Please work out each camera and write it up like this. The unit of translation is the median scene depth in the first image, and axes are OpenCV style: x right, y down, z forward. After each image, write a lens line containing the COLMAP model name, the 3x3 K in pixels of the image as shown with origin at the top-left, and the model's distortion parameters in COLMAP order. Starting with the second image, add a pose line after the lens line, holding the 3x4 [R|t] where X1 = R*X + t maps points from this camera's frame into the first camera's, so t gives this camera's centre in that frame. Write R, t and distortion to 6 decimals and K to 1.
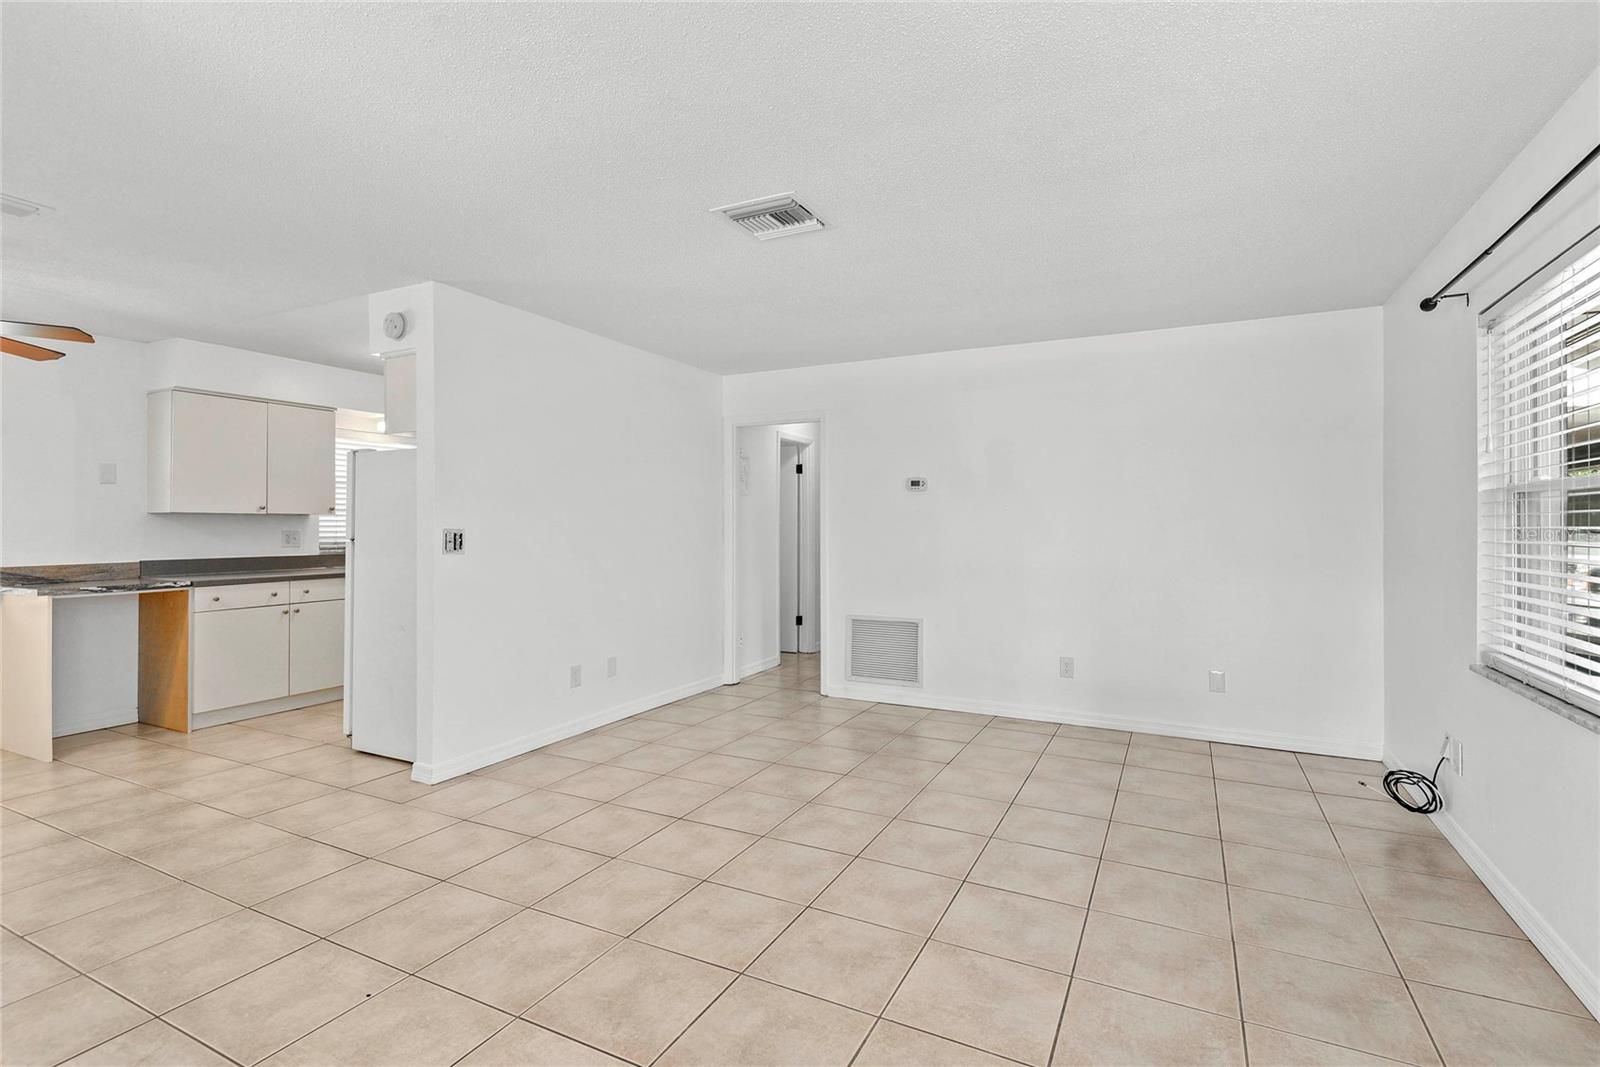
lens RADIAL K [[749.4, 0, 790.1], [0, 749.4, 520.4], [0, 0, 1]] dist [0.014221, -0.003455]
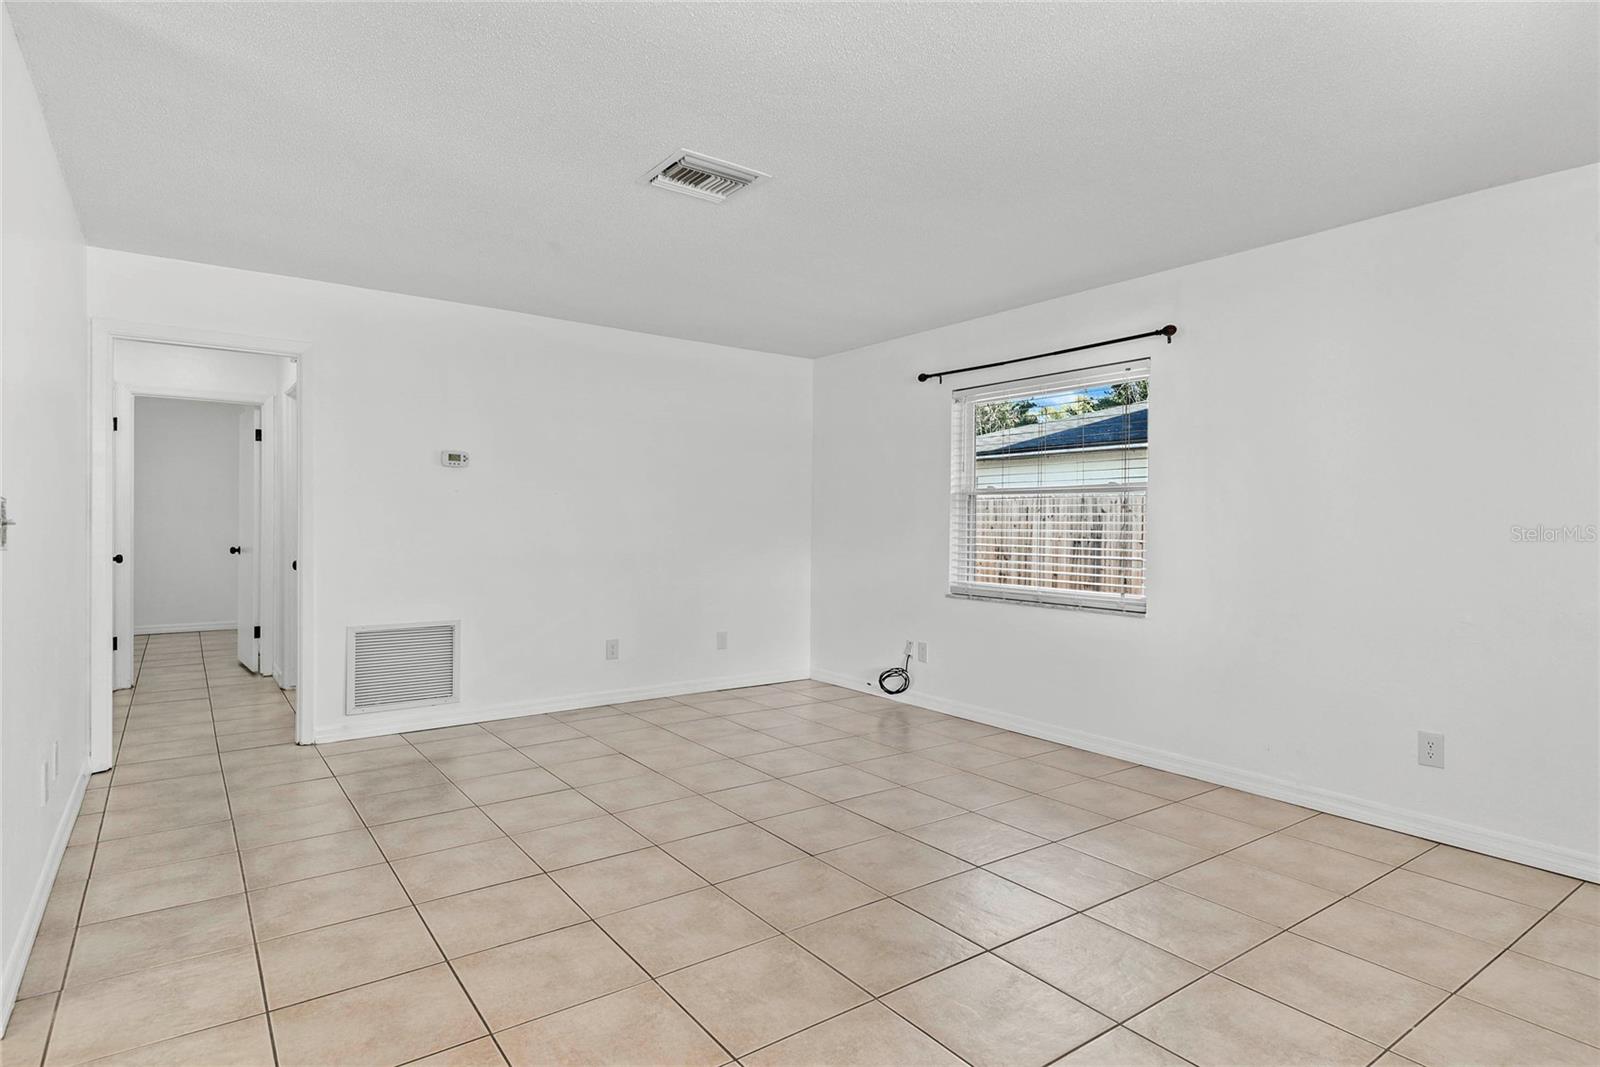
lens RADIAL K [[864.2, 0, 806.2], [0, 864.2, 527.9], [0, 0, 1]] dist [0.021541, -0.001406]
pose [[0.447291, -0.005327, 0.894373, -0.856216], [-0.011821, 0.999860, 0.011867, 0.018029], [-0.894310, -0.015881, 0.447165, 0.351619]]
